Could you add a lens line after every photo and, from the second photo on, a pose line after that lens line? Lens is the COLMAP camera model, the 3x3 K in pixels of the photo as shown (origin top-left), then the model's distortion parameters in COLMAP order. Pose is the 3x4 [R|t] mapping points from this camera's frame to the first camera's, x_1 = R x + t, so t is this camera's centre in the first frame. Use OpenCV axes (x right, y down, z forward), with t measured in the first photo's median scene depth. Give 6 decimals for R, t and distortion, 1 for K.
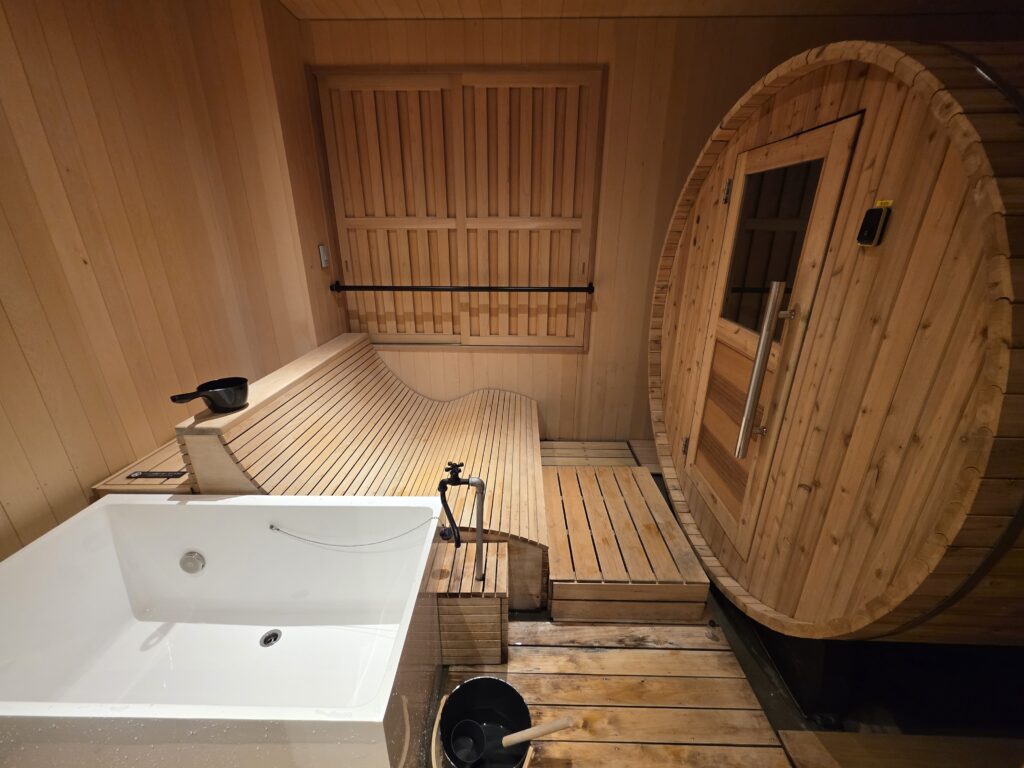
lens RADIAL K [[410.4, 0, 515.8], [0, 410.4, 385.6], [0, 0, 1]] dist [0.003505, -0.000393]
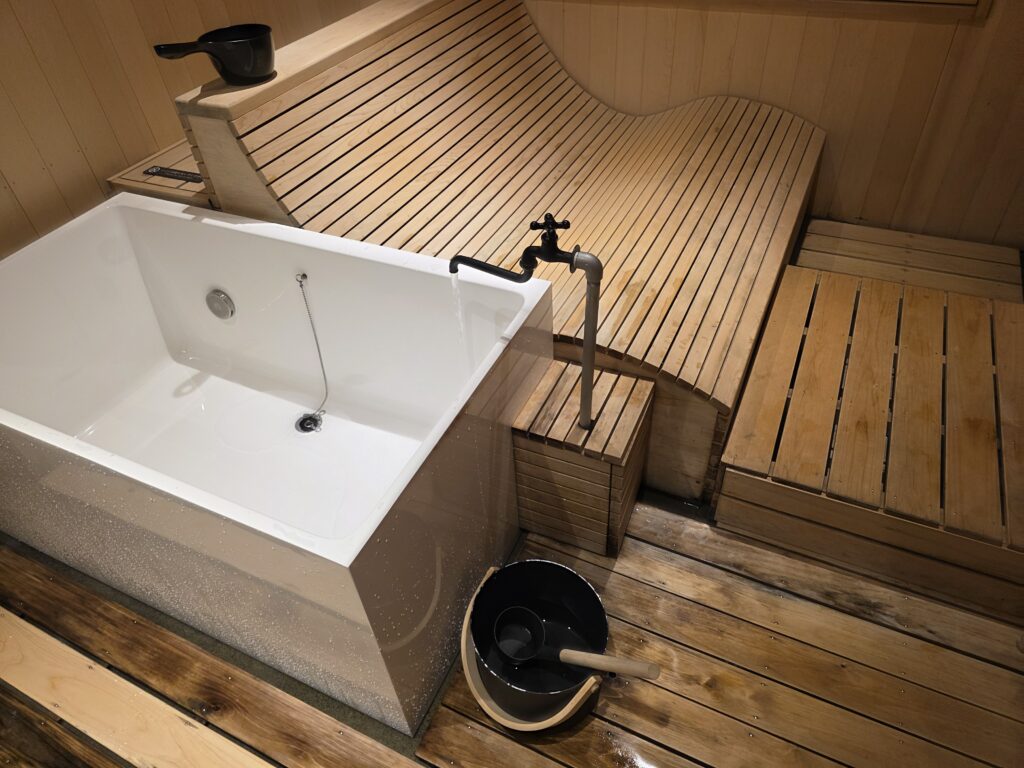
lens RADIAL K [[689.6, 0, 502.5], [0, 689.6, 378.5], [0, 0, 1]] dist [0.042458, -0.036237]
pose [[0.901356, 0.233798, -0.364550, 0.140595], [-0.080322, 0.917405, 0.389764, 0.030076], [0.425566, -0.322035, 0.845688, 0.126229]]
